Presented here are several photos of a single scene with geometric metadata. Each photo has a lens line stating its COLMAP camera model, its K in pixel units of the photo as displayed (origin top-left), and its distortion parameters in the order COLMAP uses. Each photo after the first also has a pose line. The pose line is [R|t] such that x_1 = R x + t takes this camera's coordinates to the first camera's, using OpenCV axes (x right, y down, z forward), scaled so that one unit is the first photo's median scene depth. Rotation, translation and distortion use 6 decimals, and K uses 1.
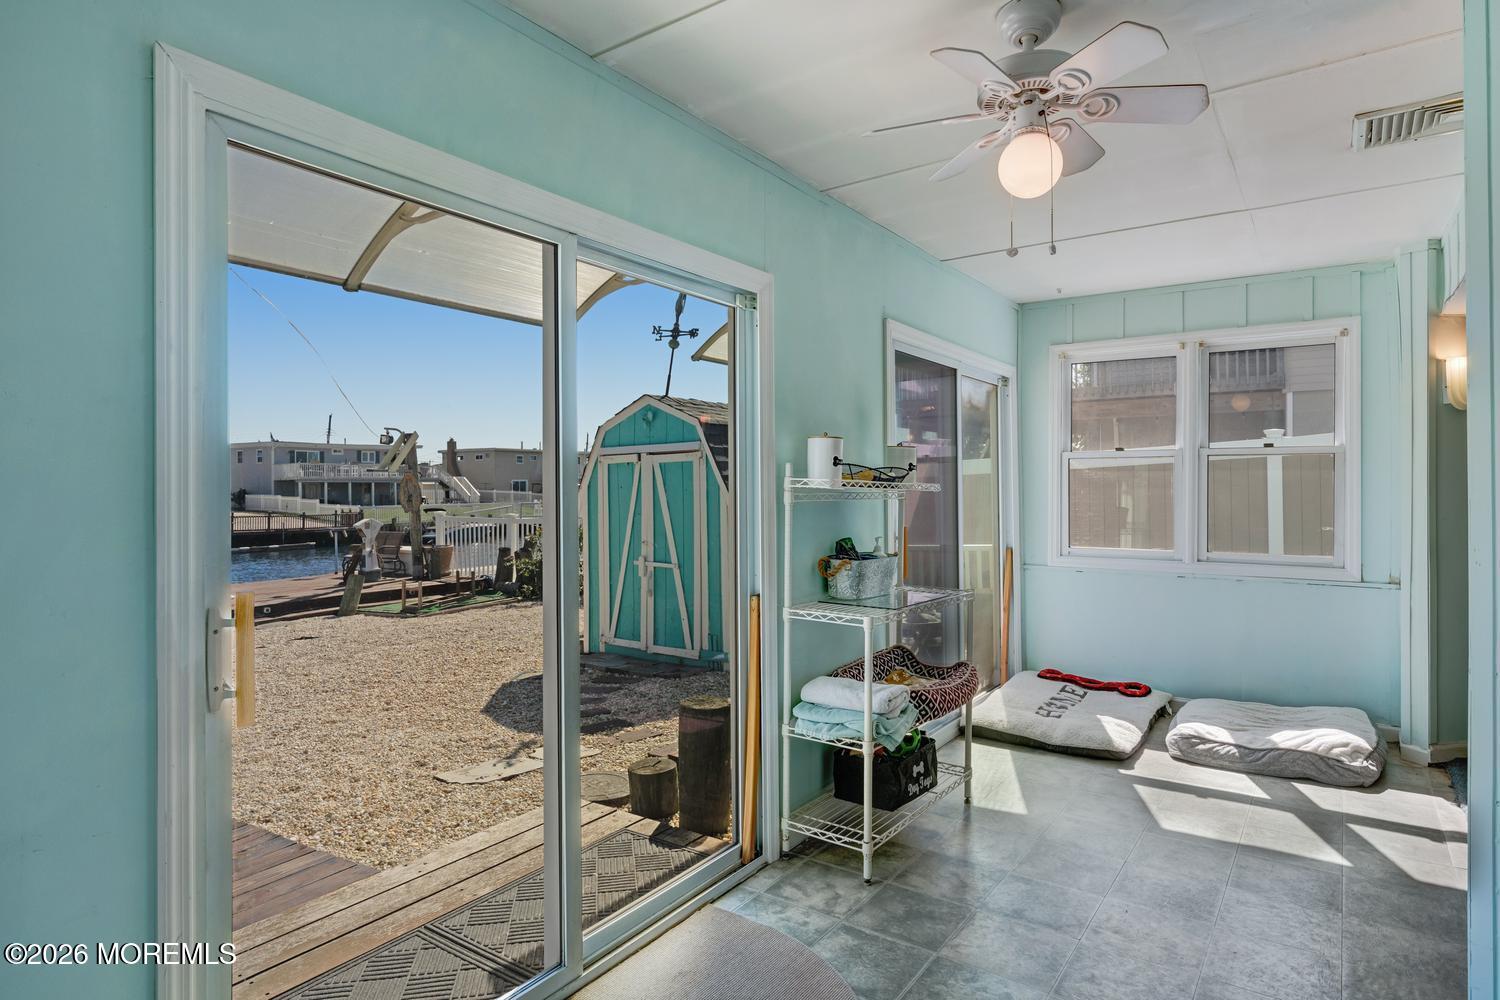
lens RADIAL K [[829.4, 0, 746.2], [0, 829.4, 487.8], [0, 0, 1]] dist [-0.008047, -0.000060]
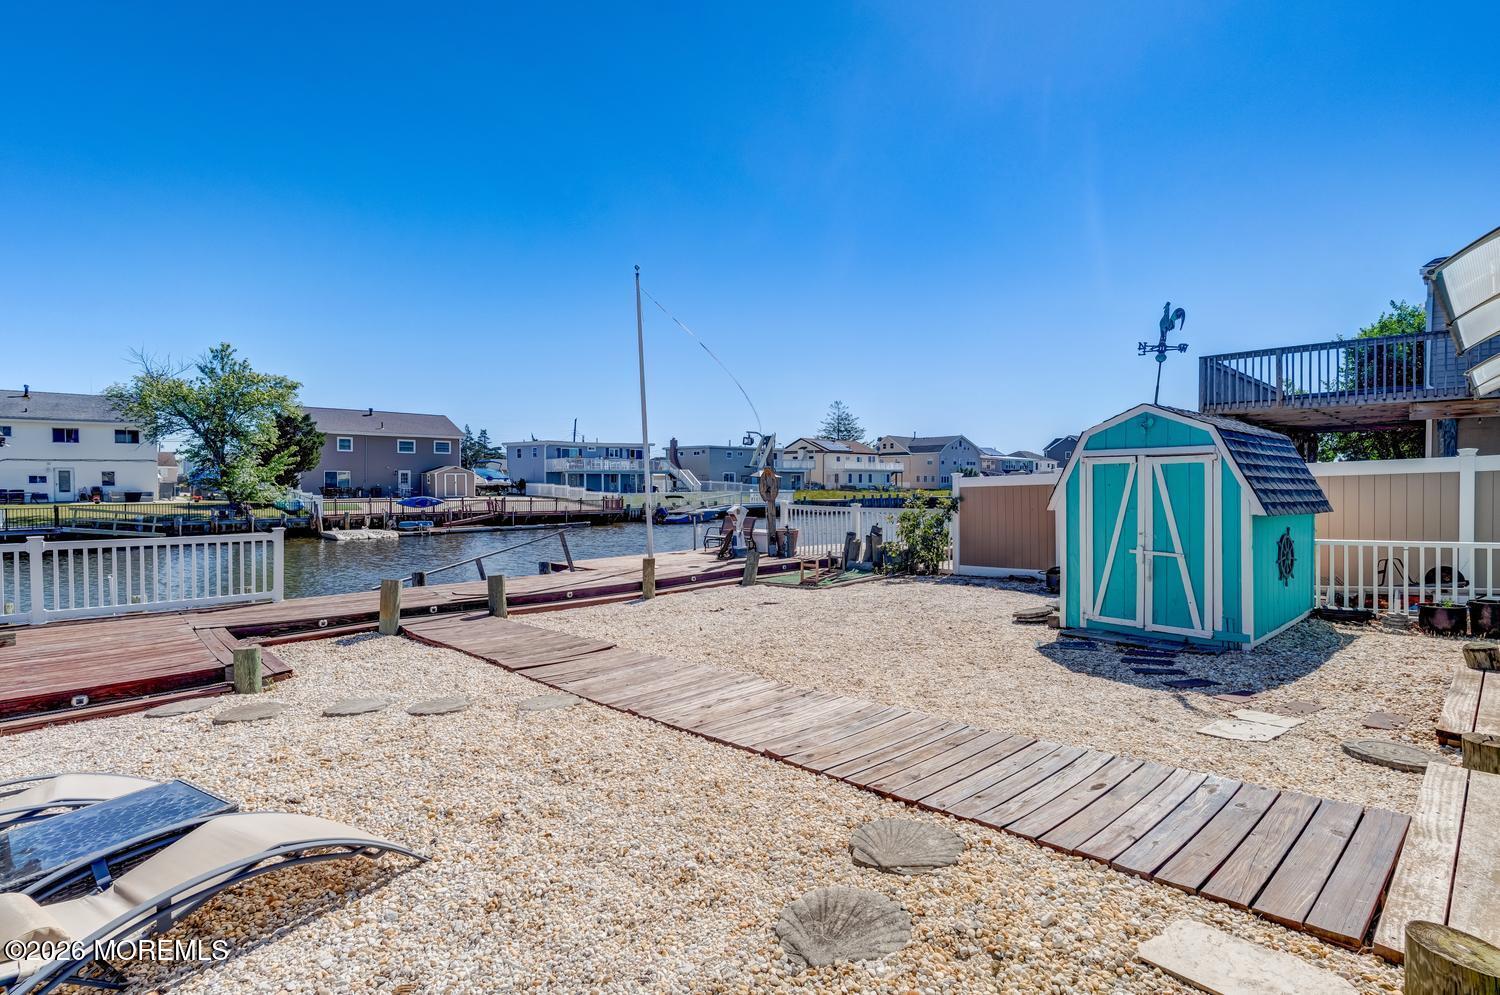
lens RADIAL K [[722.1, 0, 749.1], [0, 722.1, 491.0], [0, 0, 1]] dist [0.003028, -0.000097]
pose [[0.979665, 0.010286, -0.200376, -0.219547], [-0.007056, 0.999834, 0.016828, -0.002759], [0.200516, -0.015072, 0.979575, -0.038473]]
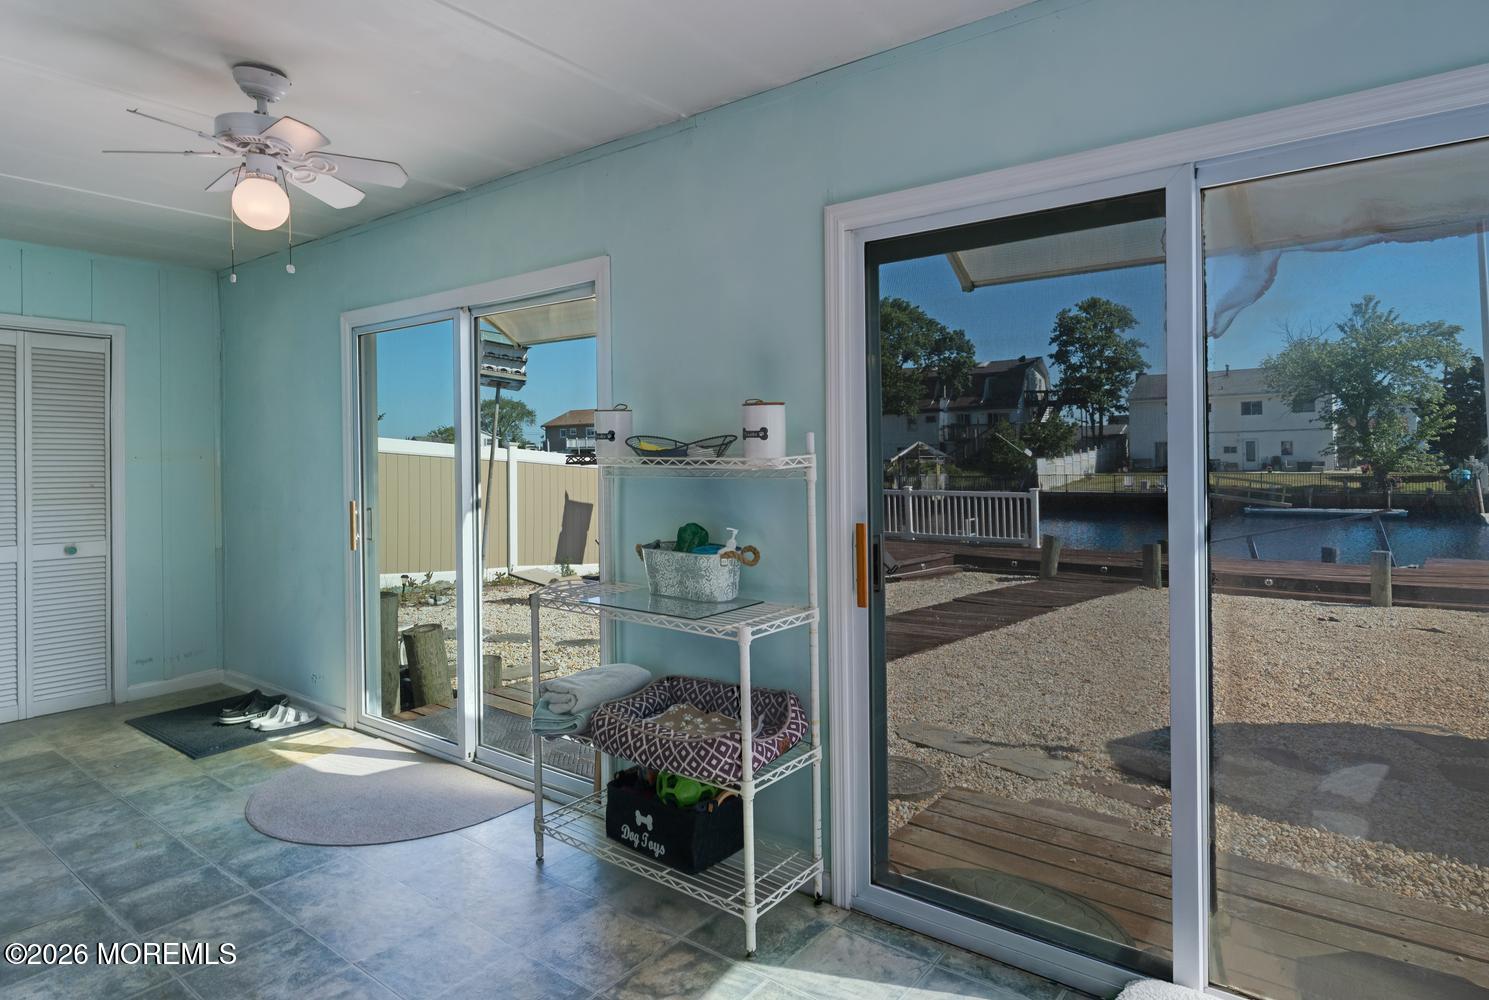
lens RADIAL K [[849.2, 0, 740.2], [0, 849.2, 440.0], [0, 0, 1]] dist [-0.002256, -0.001013]
pose [[-0.036387, -0.012835, -0.999255, 0.201787], [0.012946, 0.999828, -0.013314, -0.001666], [0.999254, -0.013421, -0.036214, 0.224217]]
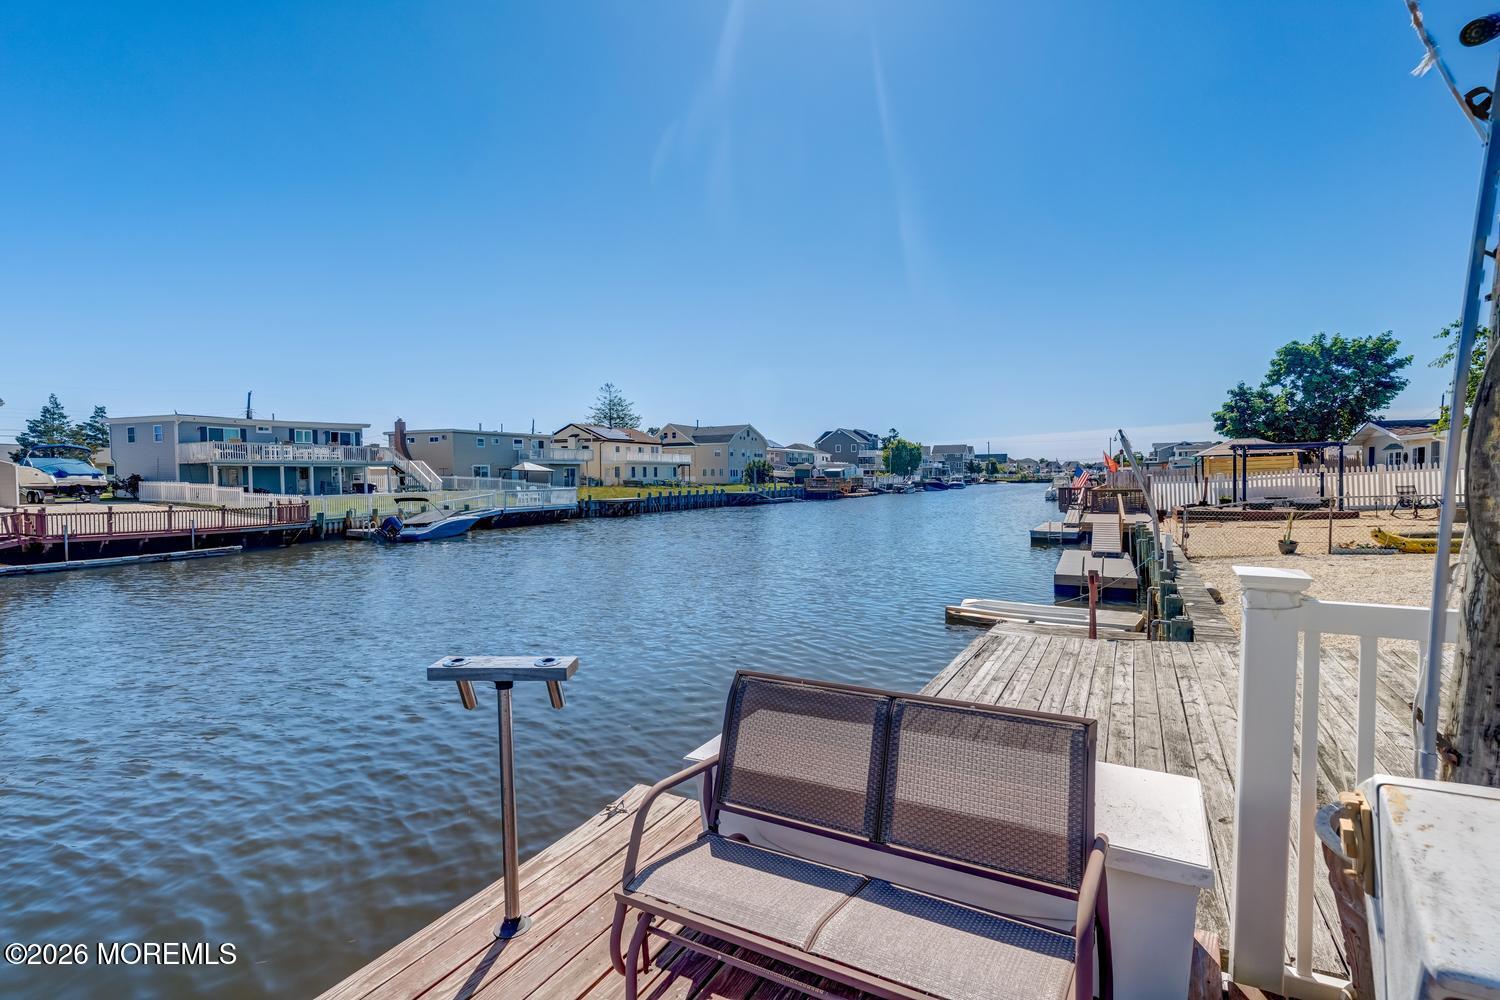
lens RADIAL K [[731.8, 0, 756.8], [0, 731.8, 500.2], [0, 0, 1]] dist [0.002381, 0.000193]
pose [[0.989581, -0.005800, 0.143860, -0.519787], [0.000889, 0.999415, 0.034180, 0.011440], [-0.143974, -0.033696, 0.989008, 0.941215]]
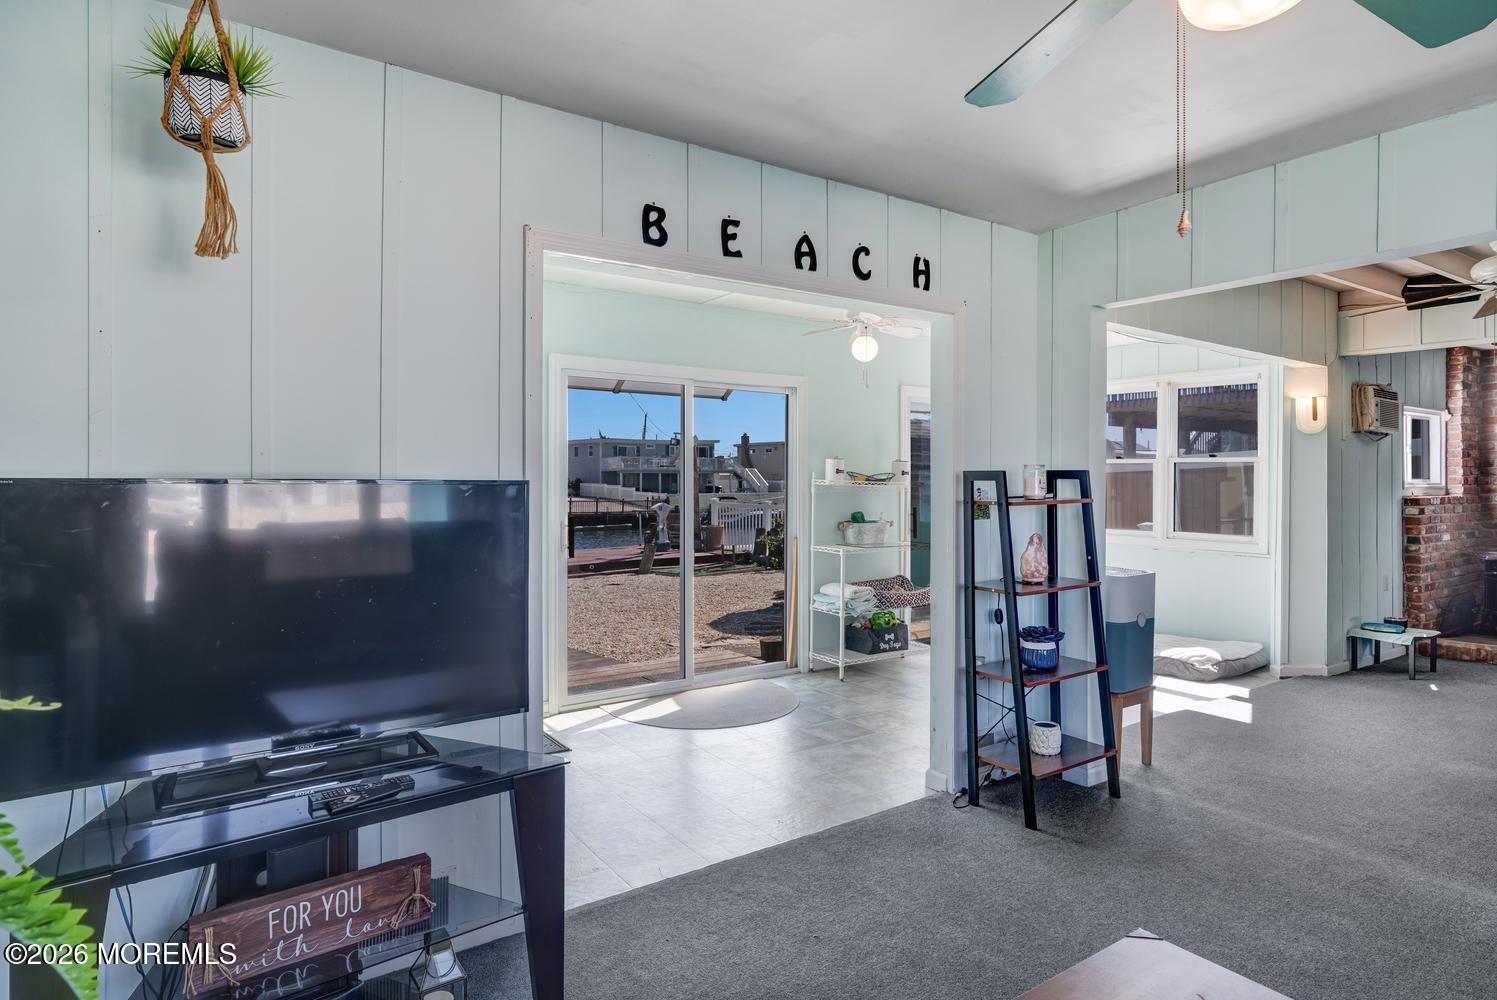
lens RADIAL K [[826.3, 0, 744.7], [0, 826.3, 478.9], [0, 0, 1]] dist [0.000498, 0.000593]
pose [[0.939808, 0.005594, -0.341656, 0.106183], [-0.005504, 0.999984, 0.001233, -0.002767], [0.341658, 0.000721, 0.939824, -0.168886]]
